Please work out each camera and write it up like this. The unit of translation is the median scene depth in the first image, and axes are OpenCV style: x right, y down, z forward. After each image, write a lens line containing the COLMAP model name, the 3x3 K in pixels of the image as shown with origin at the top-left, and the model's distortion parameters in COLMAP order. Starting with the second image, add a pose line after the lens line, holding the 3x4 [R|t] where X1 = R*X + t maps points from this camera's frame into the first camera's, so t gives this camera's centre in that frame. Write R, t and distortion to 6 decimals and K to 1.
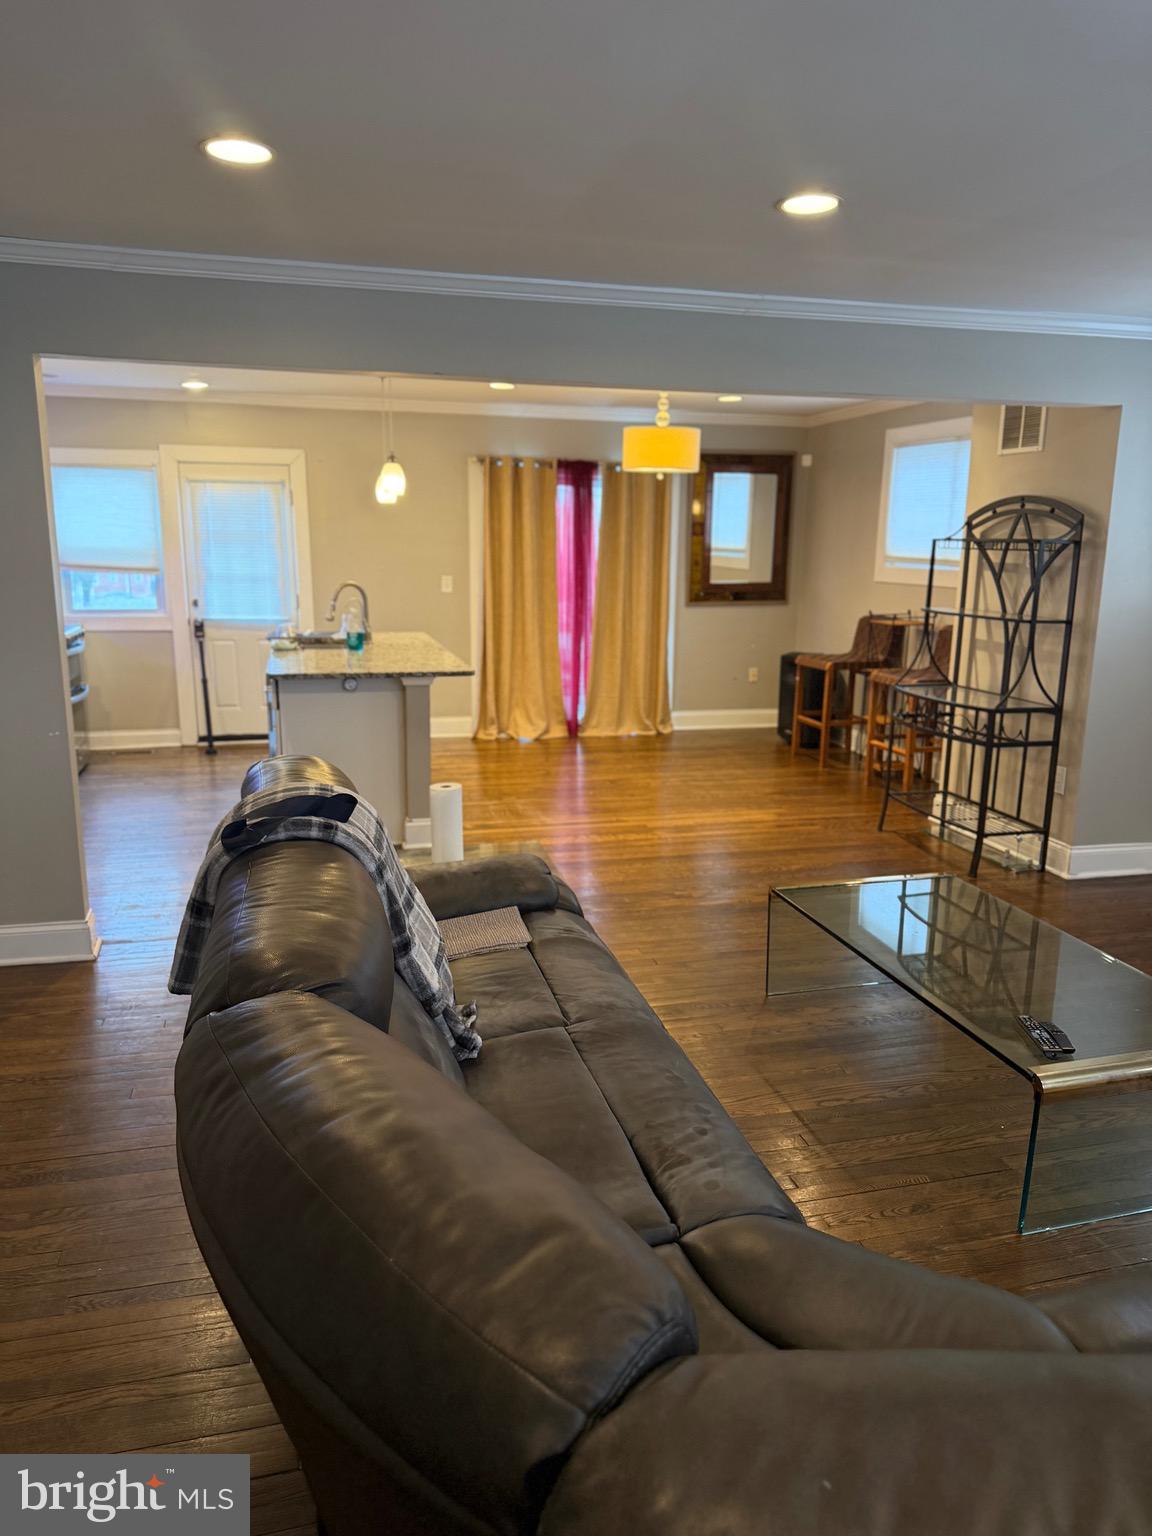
lens RADIAL K [[1068.9, 0, 576.0], [0, 1068.9, 768.0], [0, 0, 1]] dist [0.139654, -0.214200]
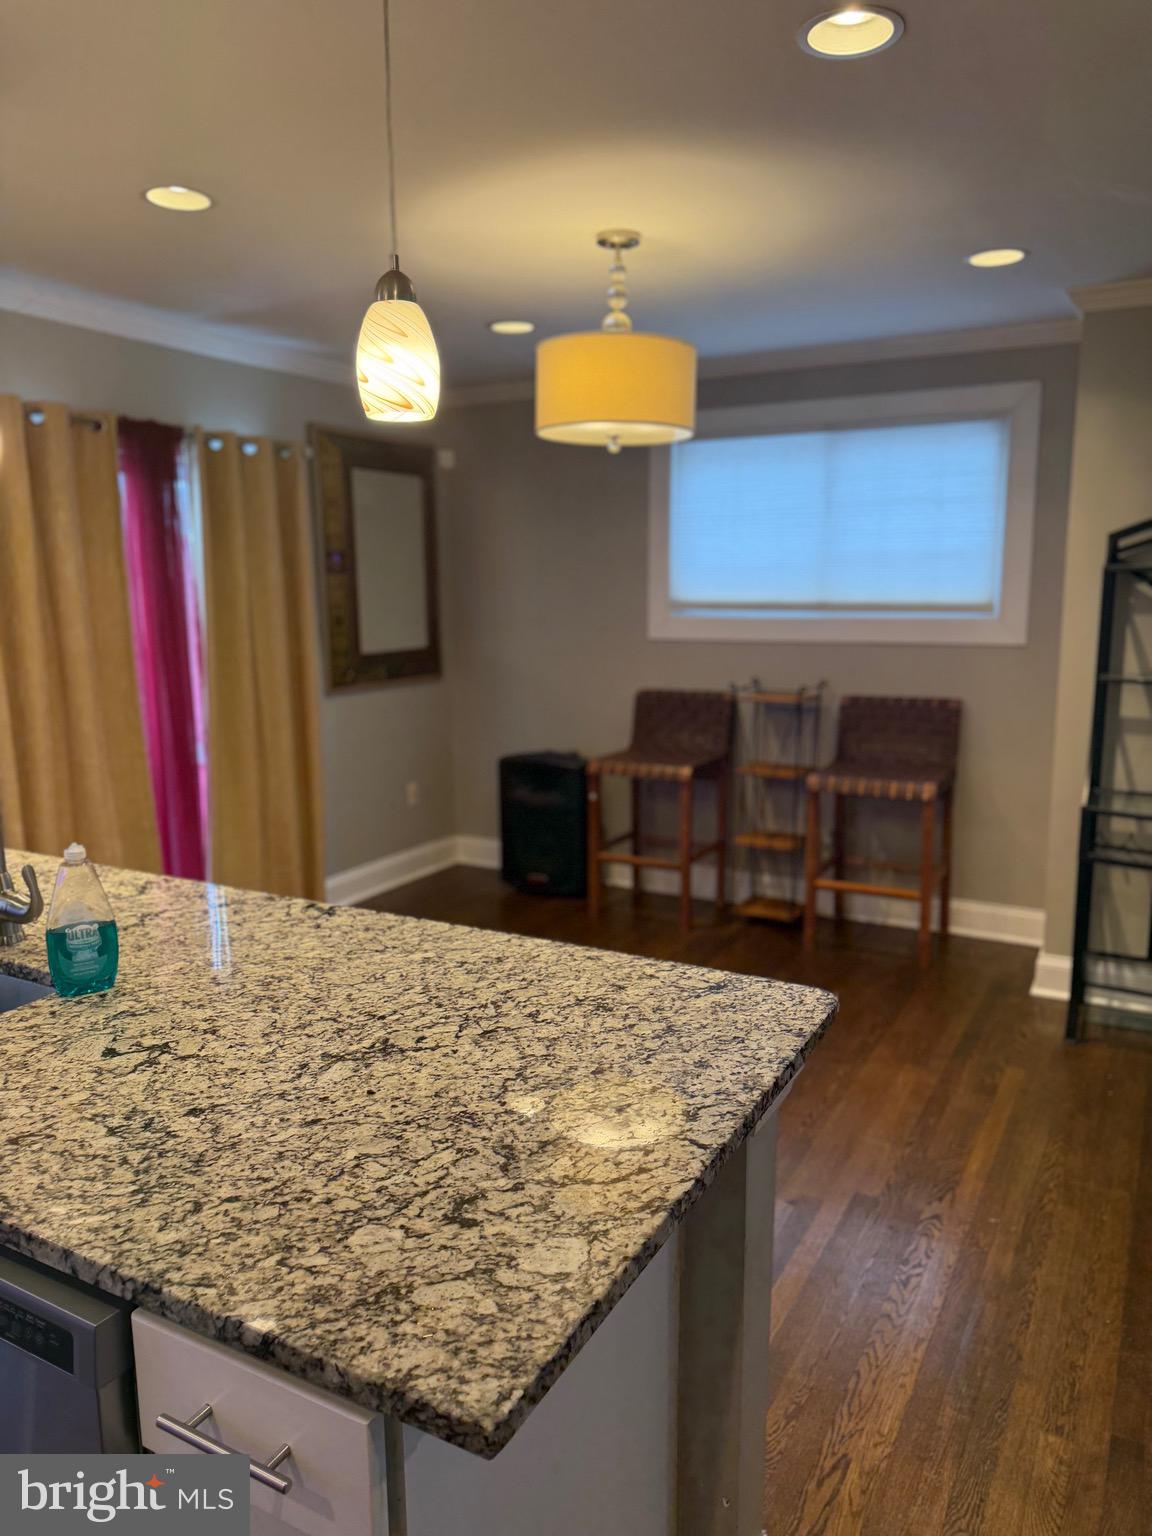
lens RADIAL K [[1068.9, 0, 576.0], [0, 1068.9, 768.0], [0, 0, 1]] dist [0.139654, -0.214200]
pose [[0.690774, -0.143607, 0.708667, -0.223261], [0.167405, 0.985213, 0.036470, -0.112129], [-0.703426, 0.093442, 0.704600, 0.508992]]
